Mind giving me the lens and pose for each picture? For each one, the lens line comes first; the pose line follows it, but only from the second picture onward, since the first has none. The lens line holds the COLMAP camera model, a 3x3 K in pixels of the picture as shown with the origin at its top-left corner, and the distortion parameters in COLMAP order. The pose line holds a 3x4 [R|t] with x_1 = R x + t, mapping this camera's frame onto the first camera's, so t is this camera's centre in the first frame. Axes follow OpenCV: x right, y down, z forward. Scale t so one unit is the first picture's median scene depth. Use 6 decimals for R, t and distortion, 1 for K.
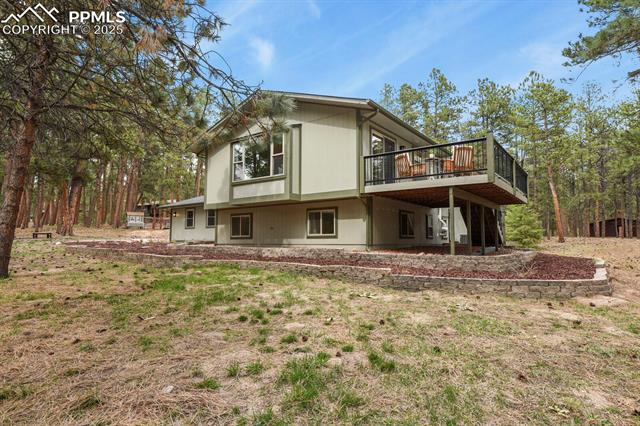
lens RADIAL K [[365.0, 0, 320.8], [0, 365.0, 212.8], [0, 0, 1]] dist [0.001446, 0.000051]
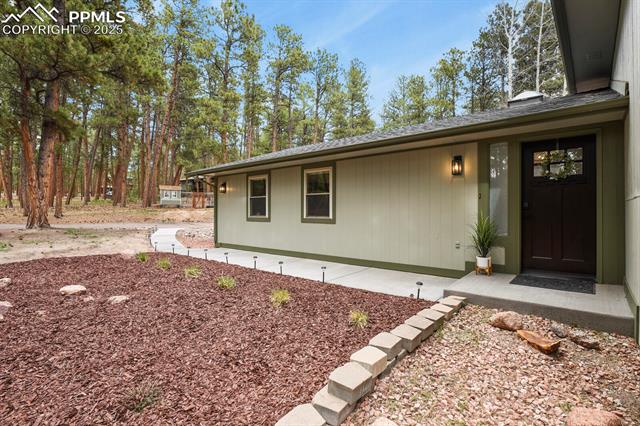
lens RADIAL K [[313.7, 0, 319.3], [0, 313.7, 212.8], [0, 0, 1]] dist [-0.002535, -0.000631]
pose [[0.997442, 0.000665, -0.071475, -0.159147], [0.005225, 0.996604, 0.082182, 0.002342], [0.071287, -0.082345, 0.994051, 0.389067]]
